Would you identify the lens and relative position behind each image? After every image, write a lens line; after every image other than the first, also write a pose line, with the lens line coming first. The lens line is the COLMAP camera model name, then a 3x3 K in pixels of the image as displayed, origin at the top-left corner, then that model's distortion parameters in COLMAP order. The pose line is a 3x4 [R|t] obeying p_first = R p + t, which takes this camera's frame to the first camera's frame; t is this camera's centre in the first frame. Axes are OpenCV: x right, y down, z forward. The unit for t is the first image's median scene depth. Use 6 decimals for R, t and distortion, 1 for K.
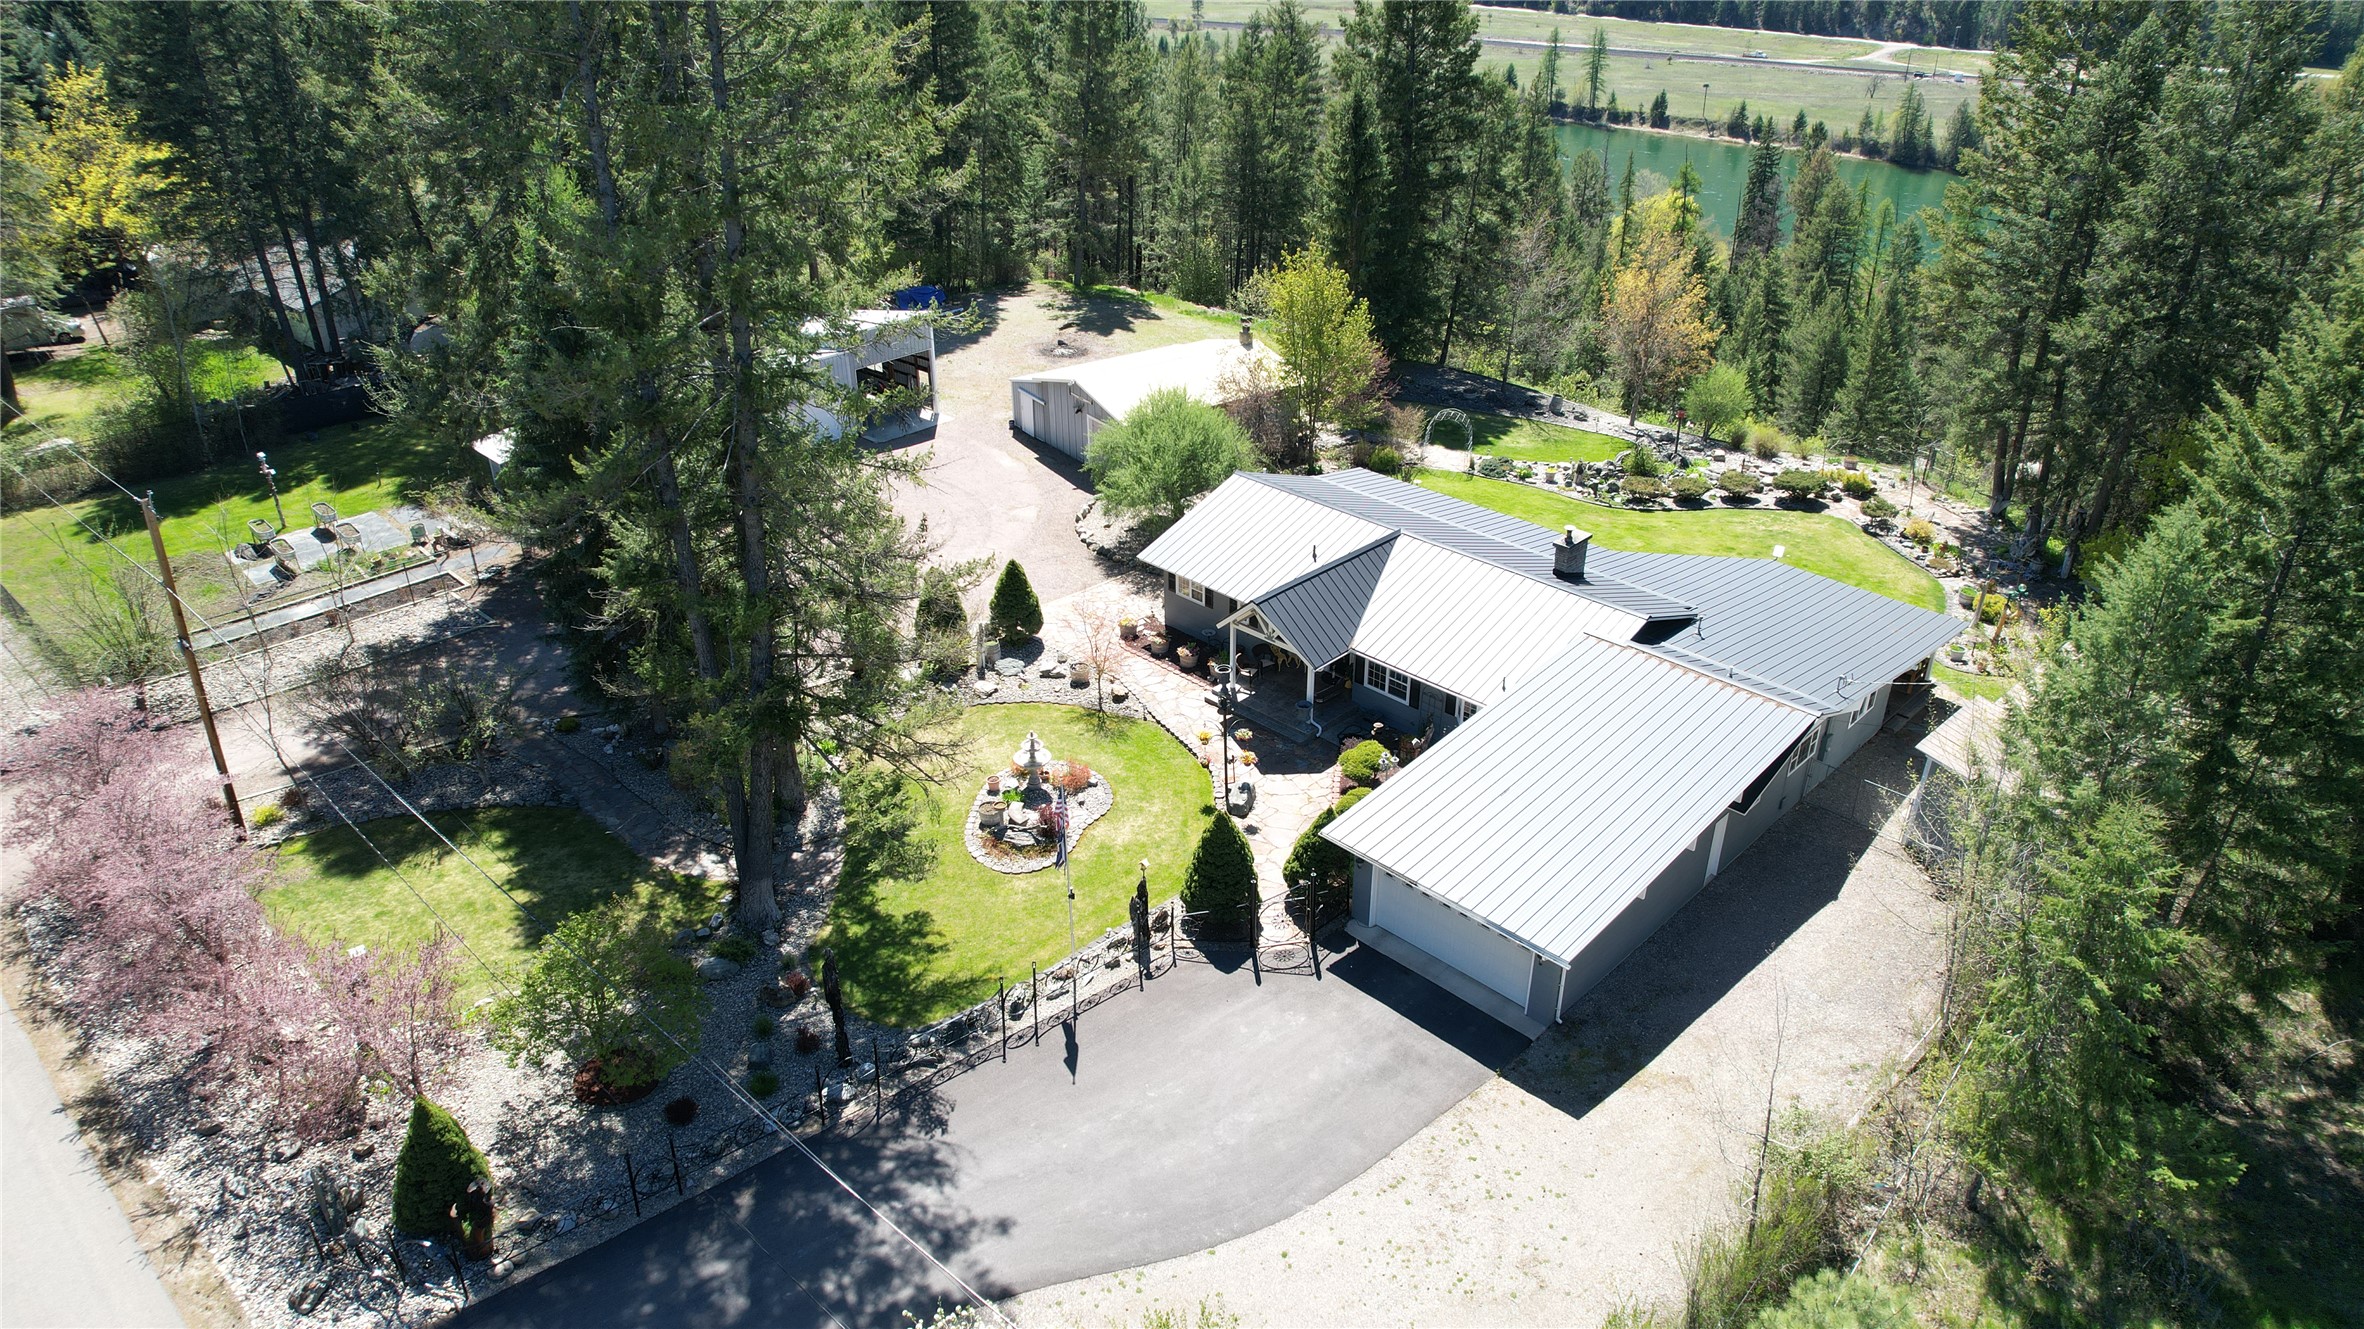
lens RADIAL K [[1514.2, 0, 1182.0], [0, 1514.2, 664.5], [0, 0, 1]] dist [-0.085189, 0.083816]
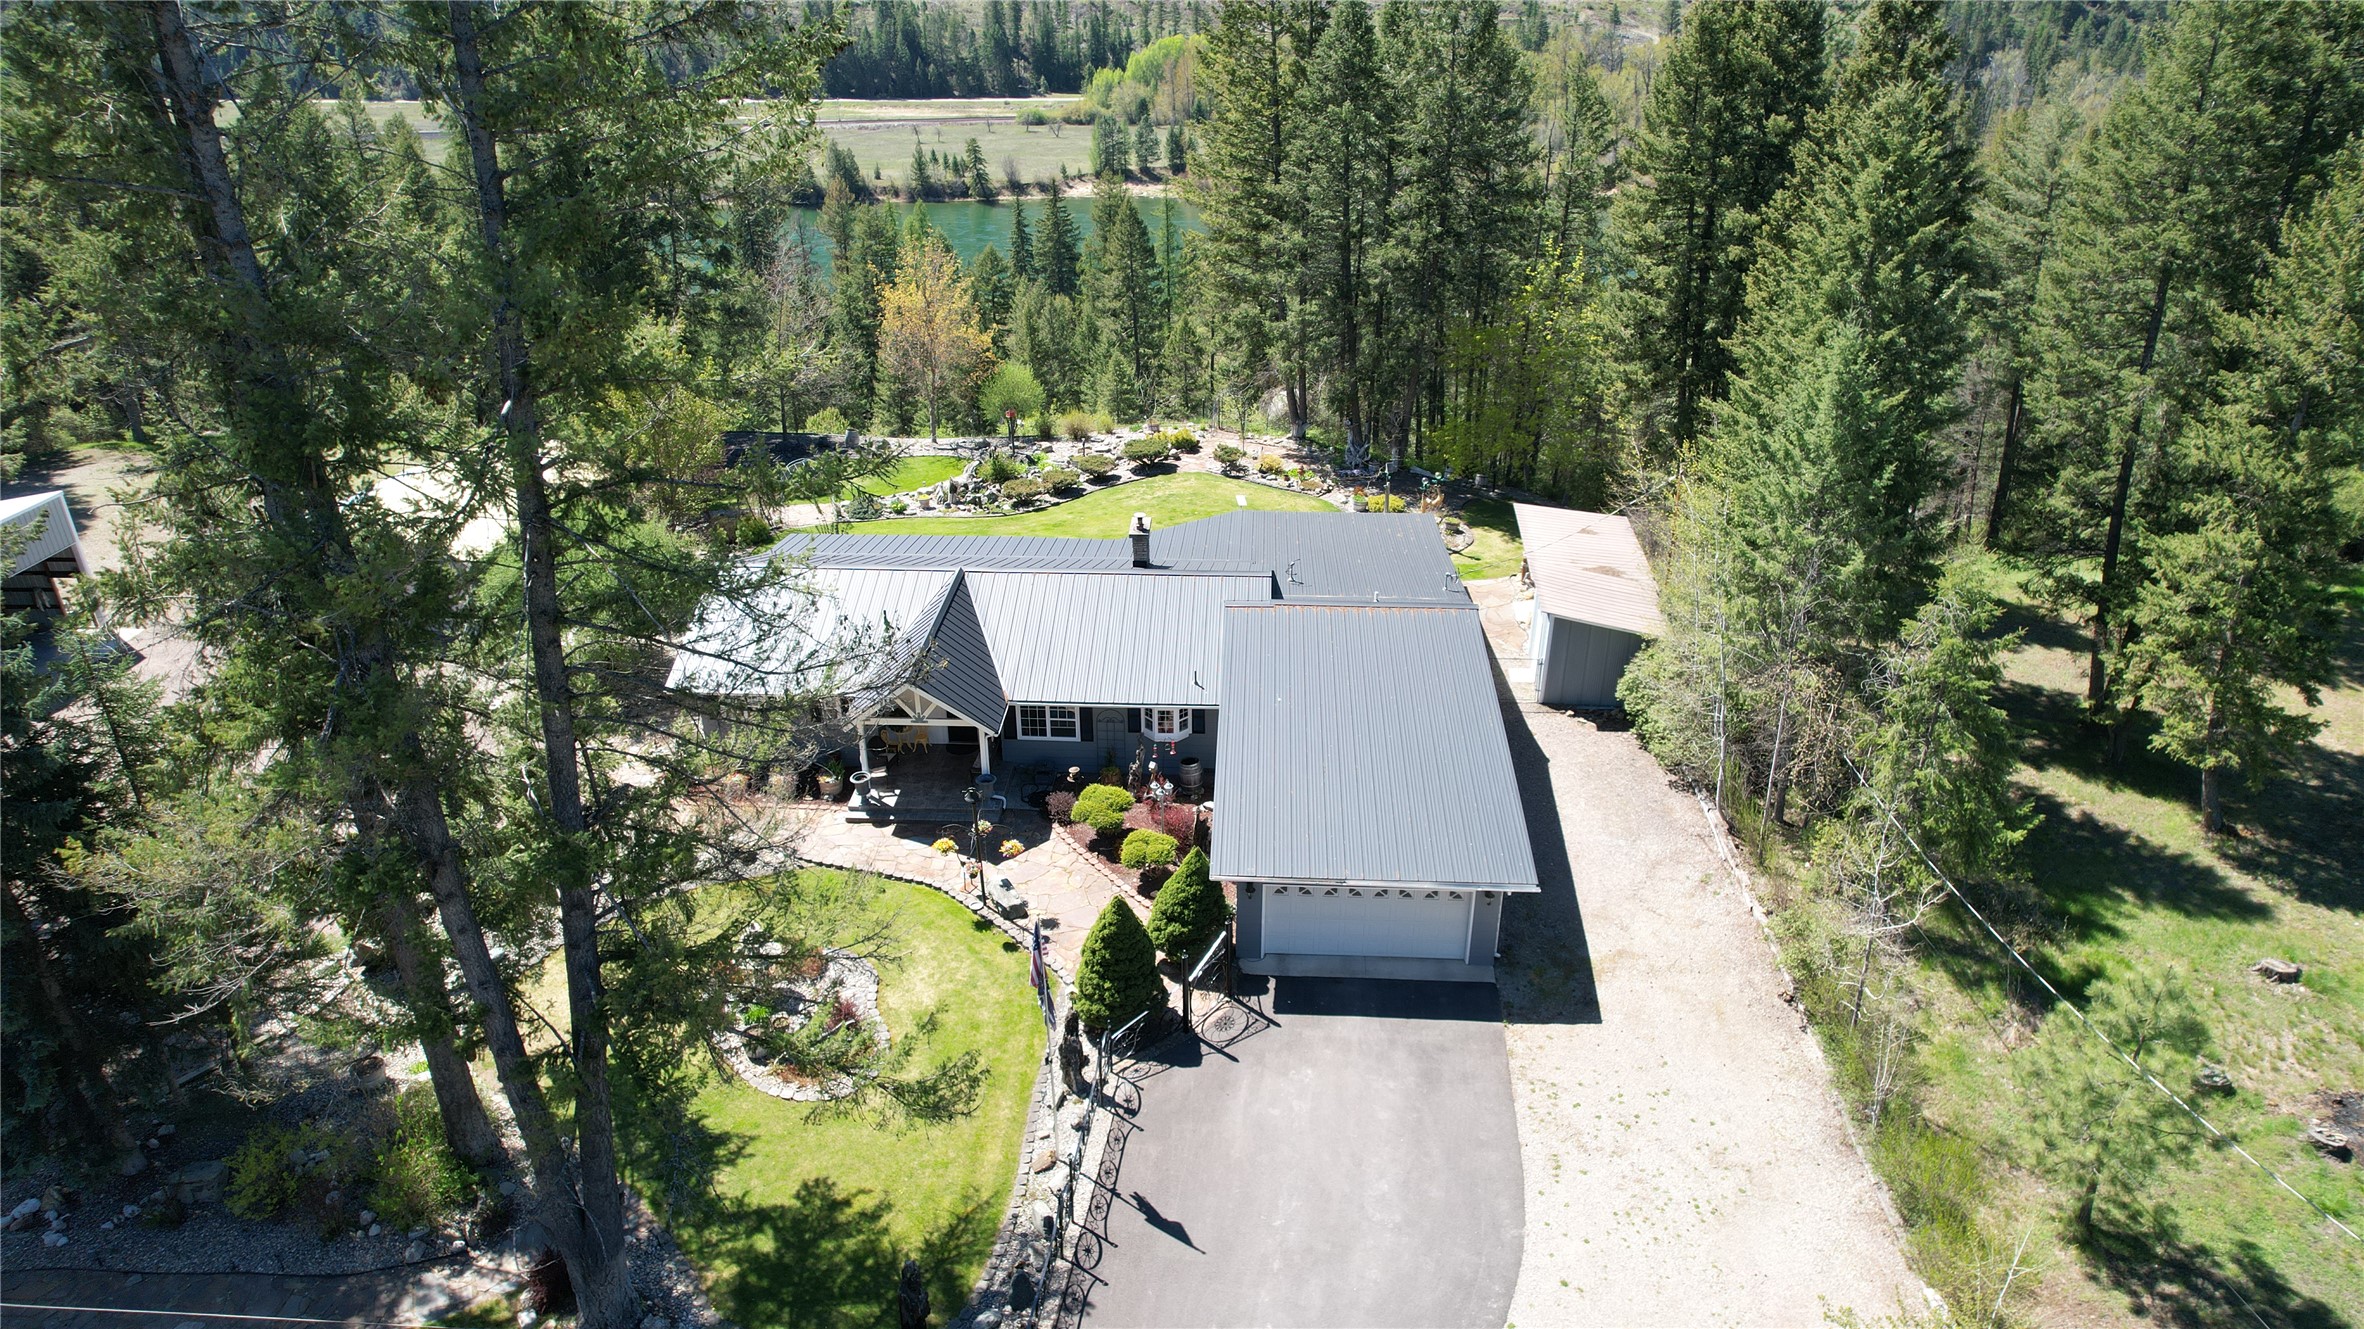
lens RADIAL K [[1525.1, 0, 1182.0], [0, 1525.1, 664.5], [0, 0, 1]] dist [-0.070745, 0.065678]
pose [[0.746024, -0.290940, 0.599001, -0.245056], [0.319185, 0.945676, 0.061796, -0.038542], [-0.584439, 0.145091, 0.798360, 0.166253]]
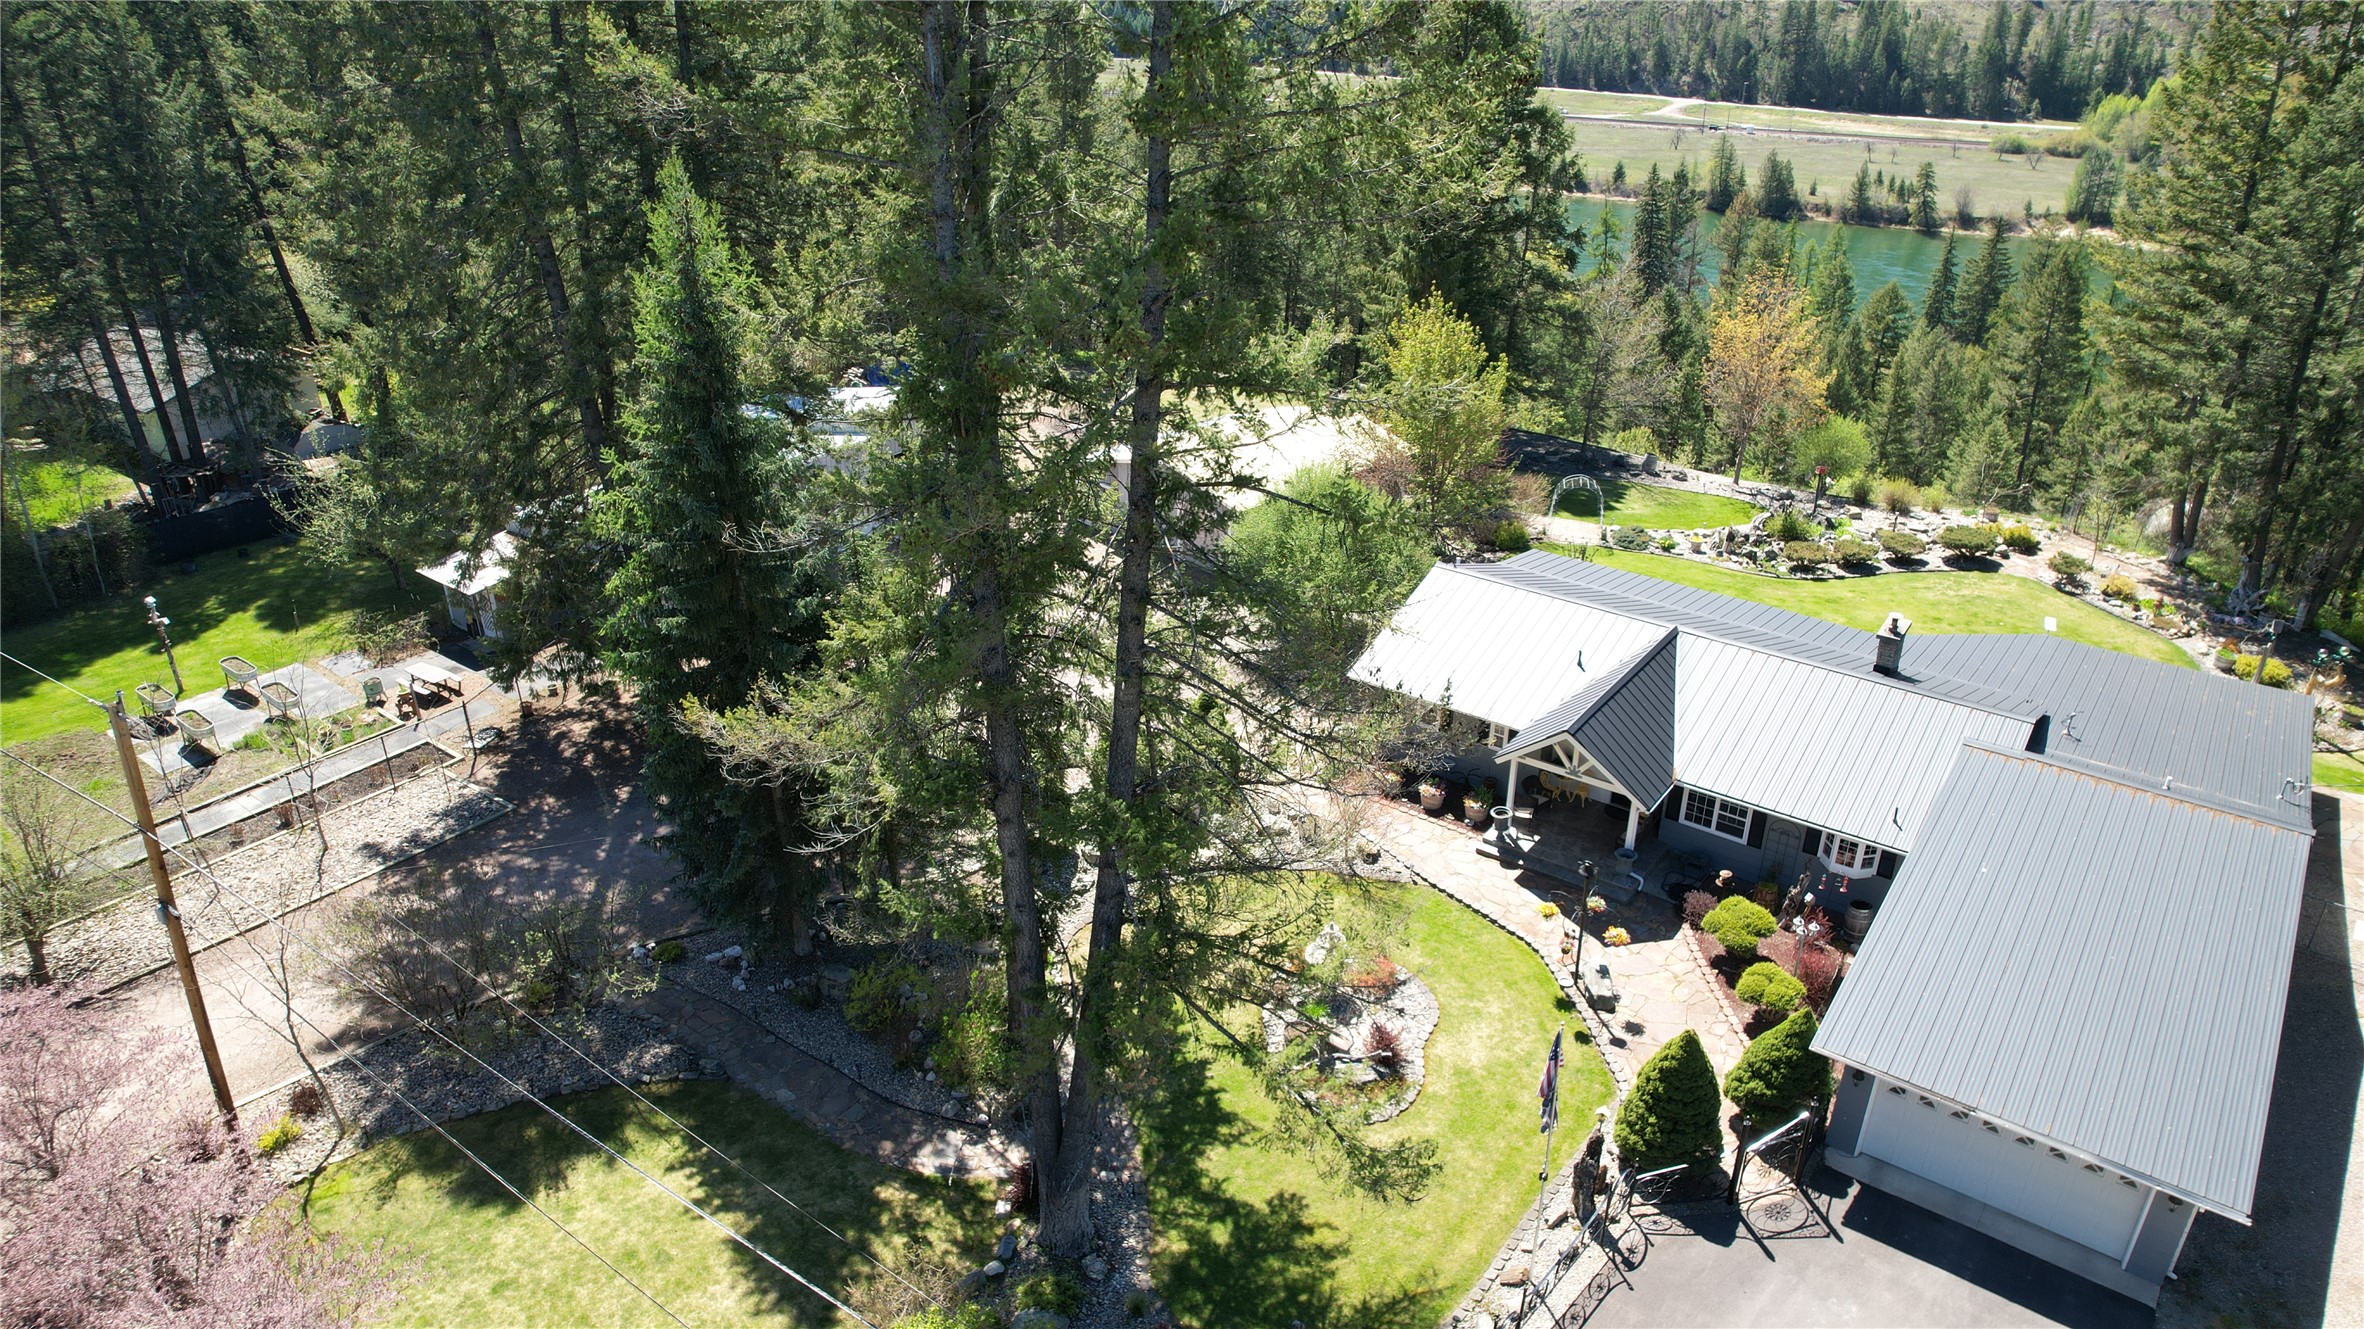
lens RADIAL K [[1514.2, 0, 1182.0], [0, 1514.2, 664.5], [0, 0, 1]] dist [-0.085189, 0.083816]
pose [[0.990182, -0.058538, 0.126934, -0.181400], [0.063670, 0.997294, -0.036756, -0.043306], [-0.124439, 0.044477, 0.991230, 0.166202]]
